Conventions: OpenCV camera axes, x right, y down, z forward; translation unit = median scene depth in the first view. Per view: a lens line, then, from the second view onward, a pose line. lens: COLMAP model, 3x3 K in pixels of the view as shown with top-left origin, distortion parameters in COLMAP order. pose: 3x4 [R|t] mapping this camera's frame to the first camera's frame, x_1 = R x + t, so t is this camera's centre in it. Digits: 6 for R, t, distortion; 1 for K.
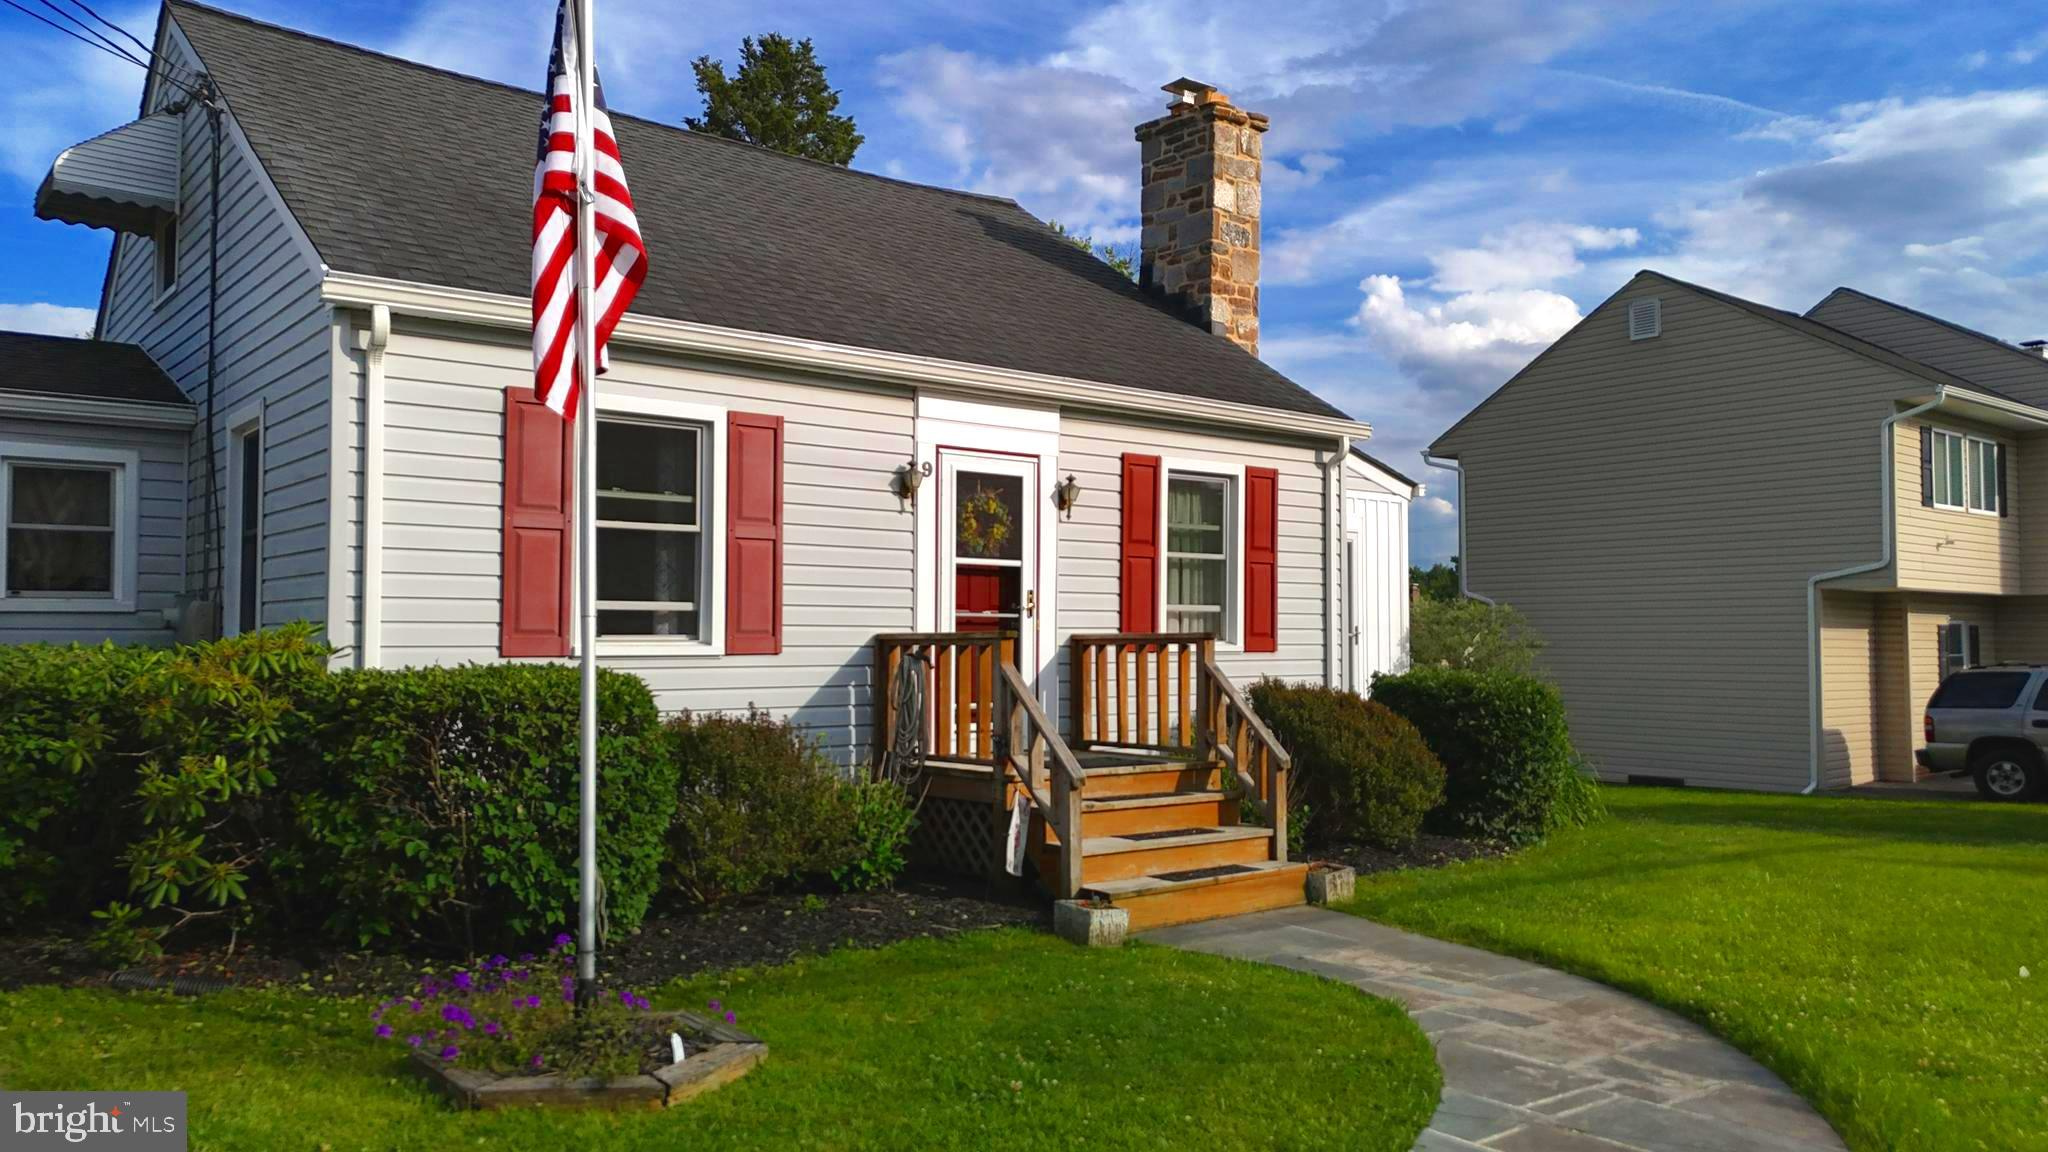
lens RADIAL K [[1499.1, 0, 1024.0], [0, 1499.1, 576.0], [0, 0, 1]] dist [0.168851, -0.233049]
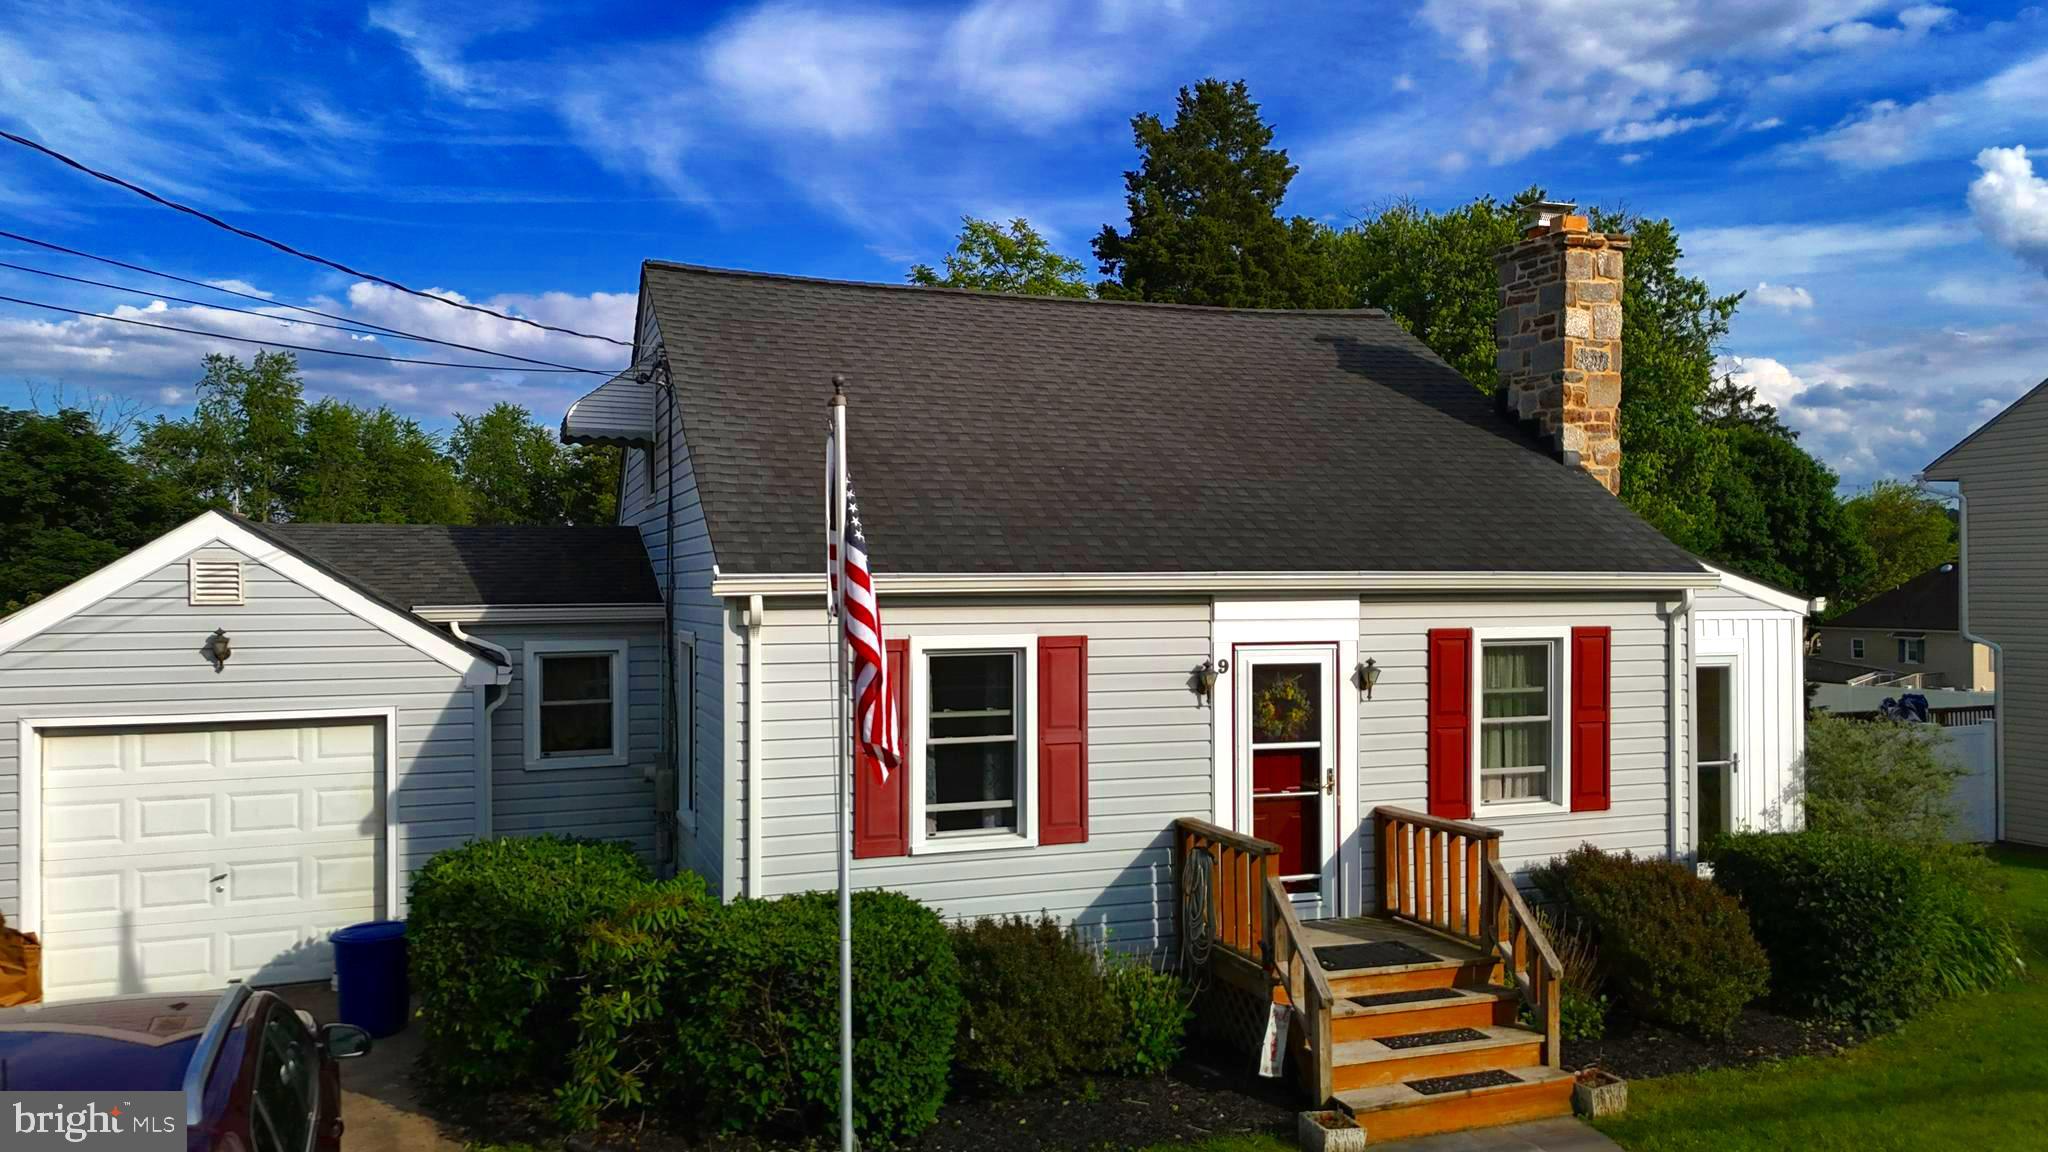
lens RADIAL K [[1501.1, 0, 1027.5], [0, 1501.1, 582.1], [0, 0, 1]] dist [0.095088, -0.096653]
pose [[0.946673, -0.005466, -0.322149, 0.148347], [0.019528, 0.998991, 0.040435, -0.172697], [0.321603, -0.044570, 0.945825, -0.084411]]
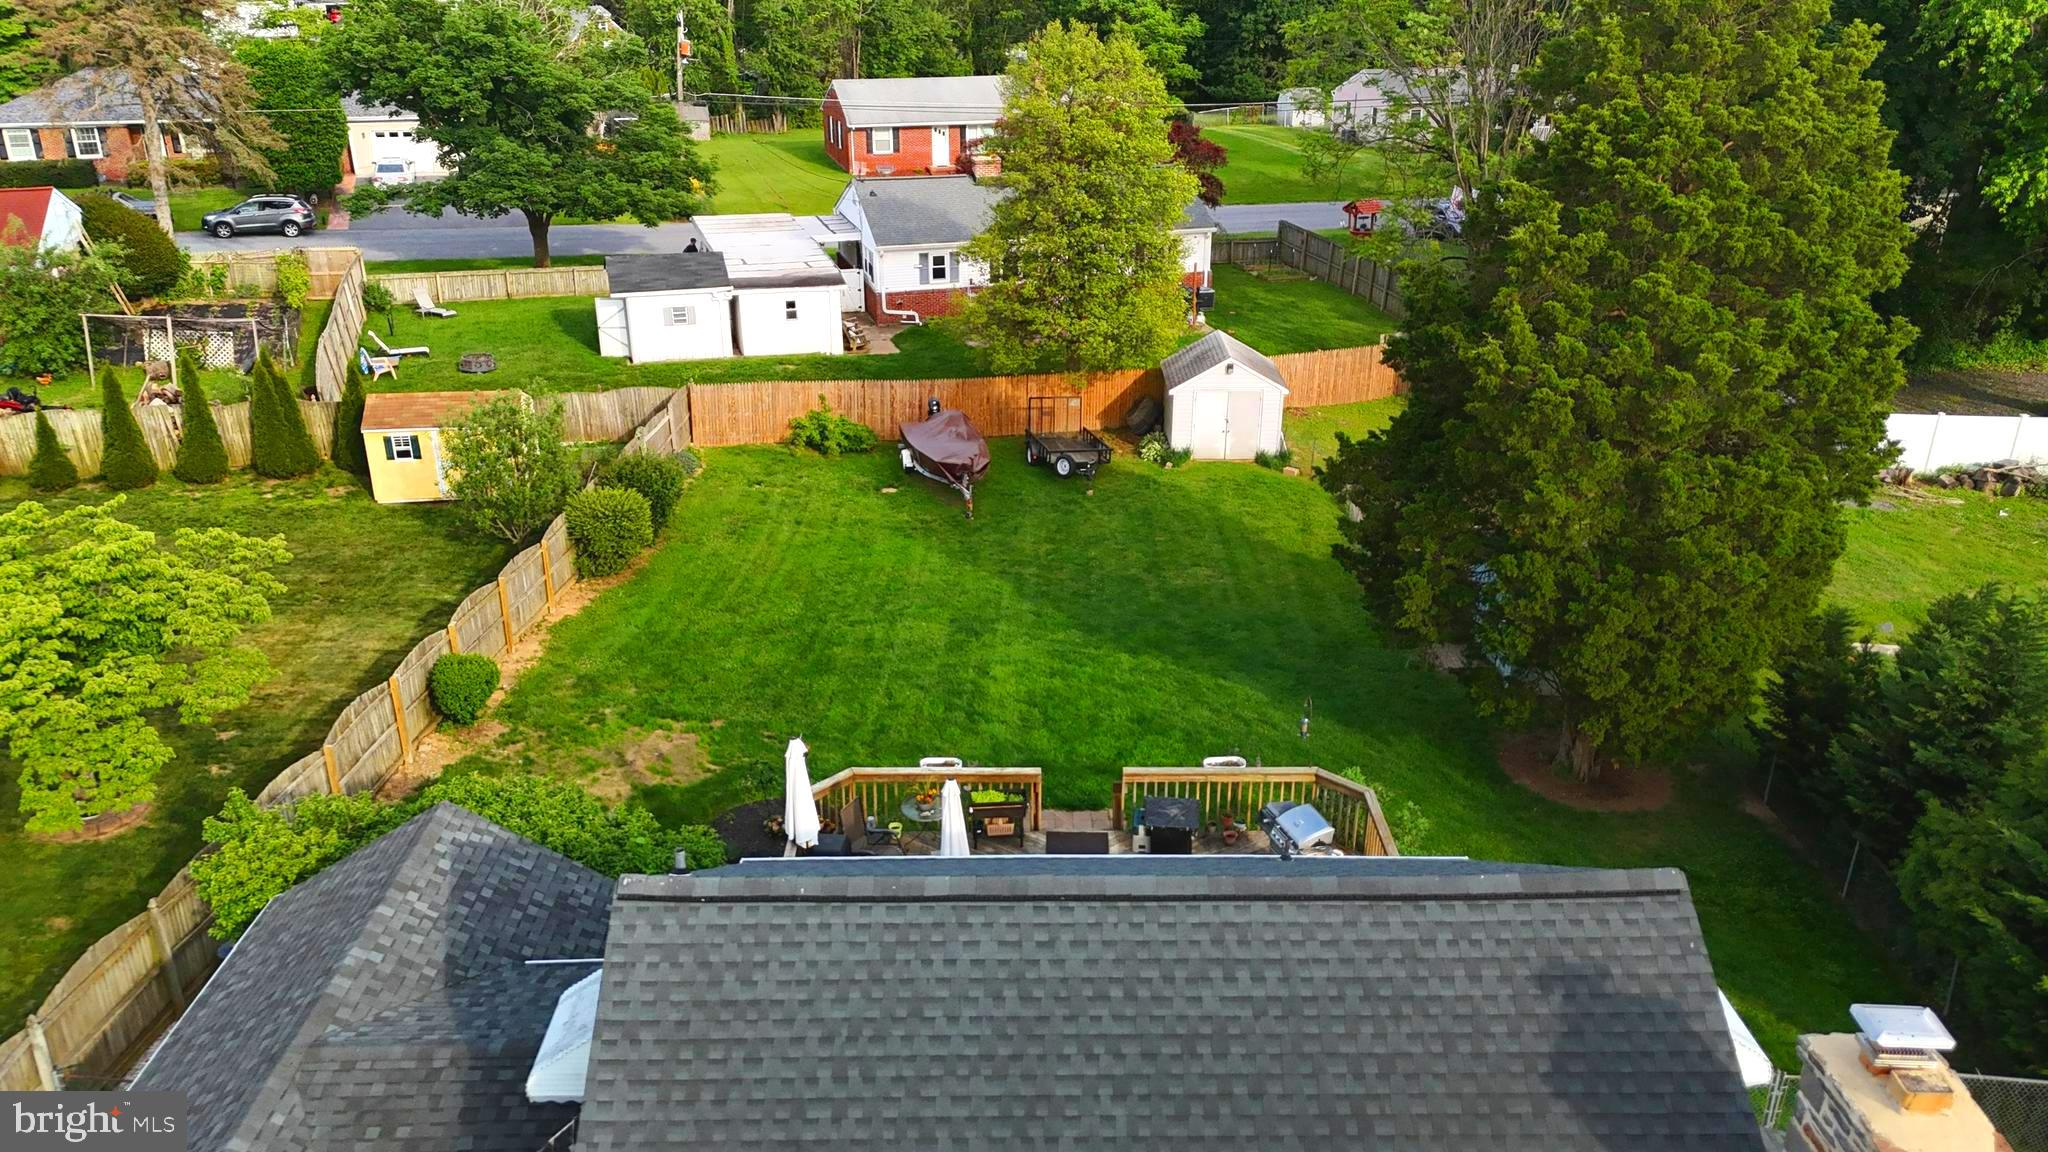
lens RADIAL K [[1566.0, 0, 1028.1], [0, 1566.0, 587.1], [0, 0, 1]] dist [0.096632, -0.096081]
pose [[0.787320, 0.246367, -0.565181, 0.213724], [0.025913, 0.902660, 0.429574, -1.076003], [0.615999, -0.352858, 0.704298, 0.547743]]
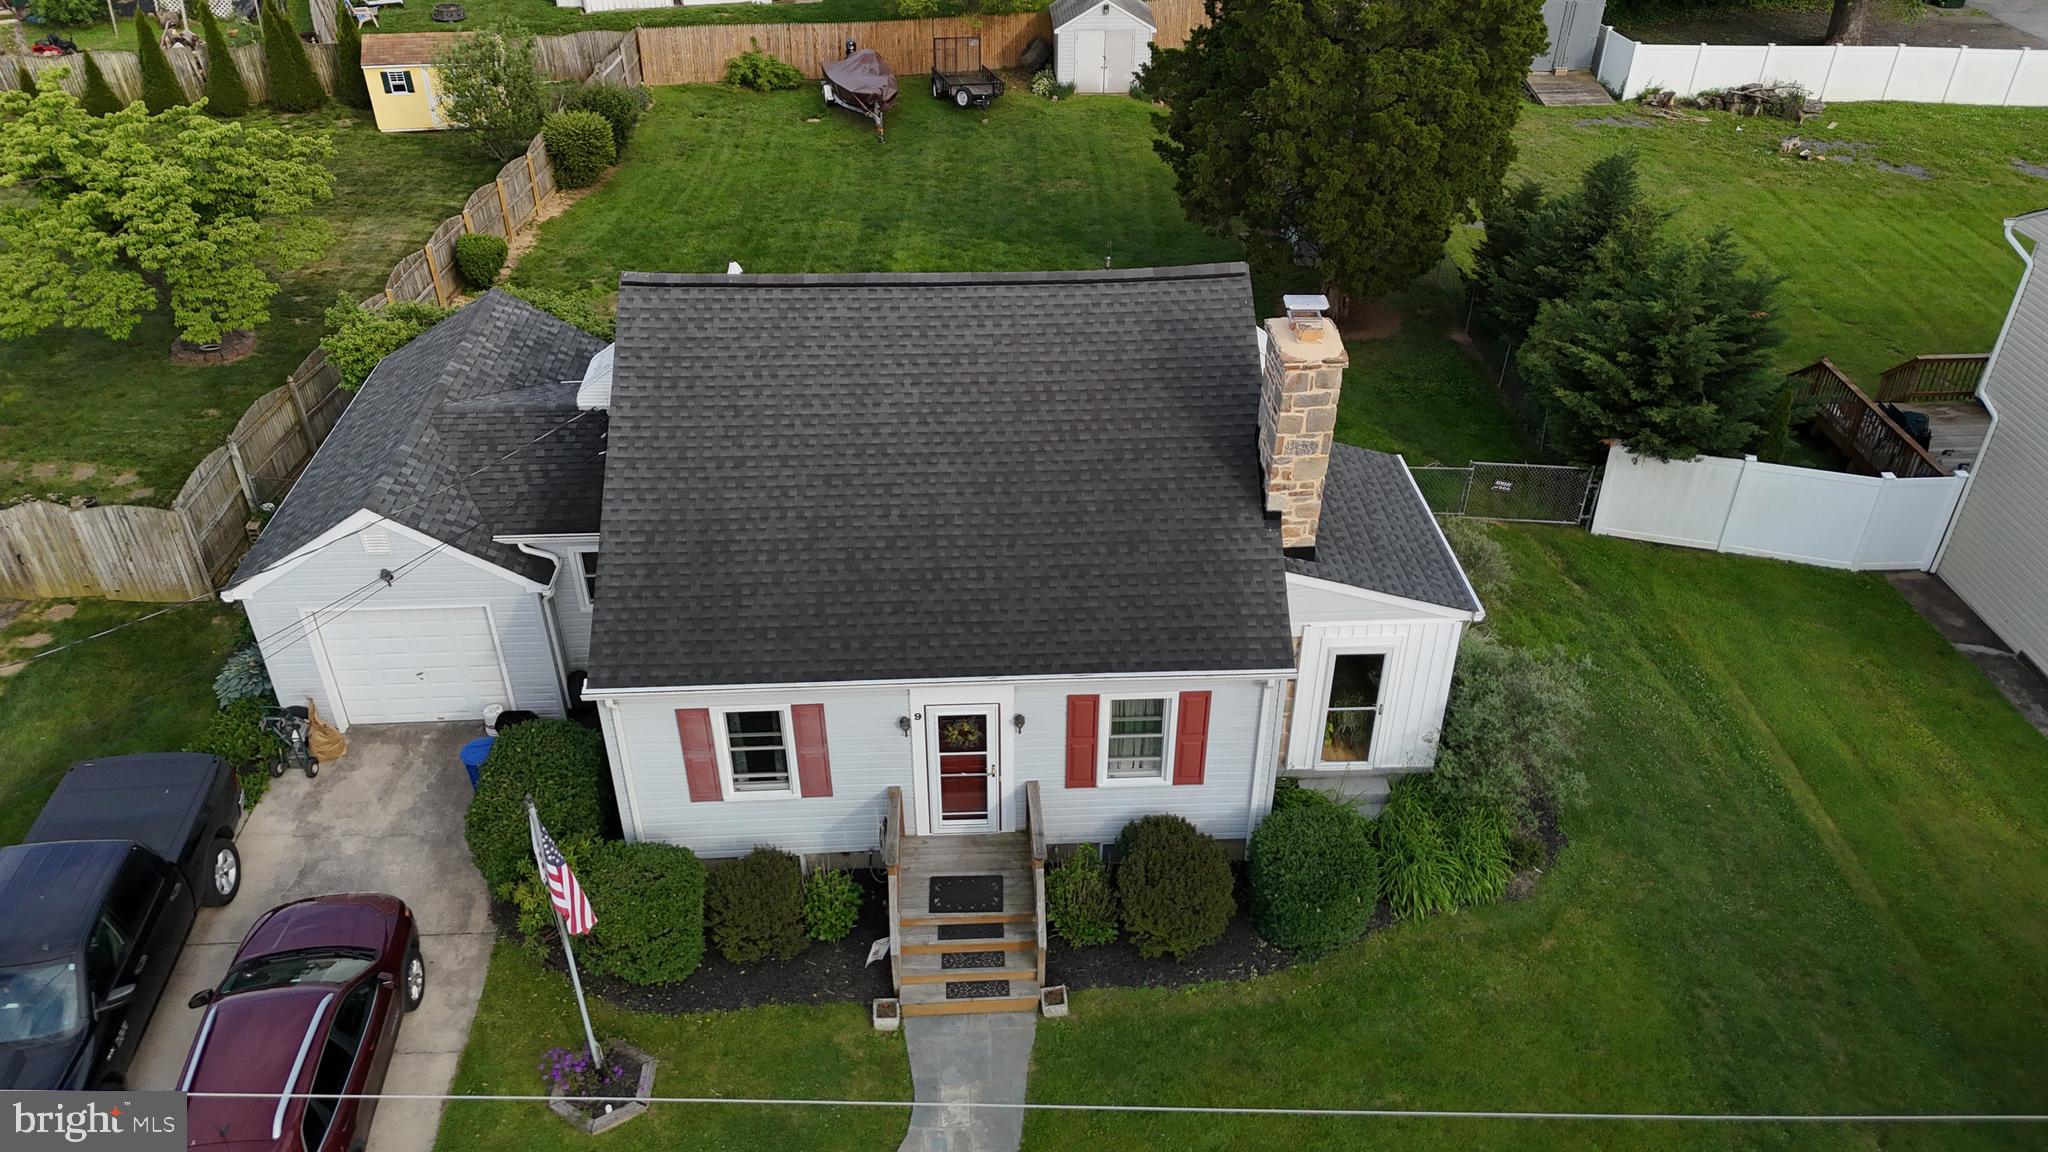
lens RADIAL K [[1501.1, 0, 1027.5], [0, 1501.1, 582.1], [0, 0, 1]] dist [0.095088, -0.096653]
pose [[0.806271, 0.337813, -0.485601, 0.806807], [0.026462, 0.799484, 0.600105, -1.199243], [0.590954, -0.496697, 0.635662, 0.030600]]
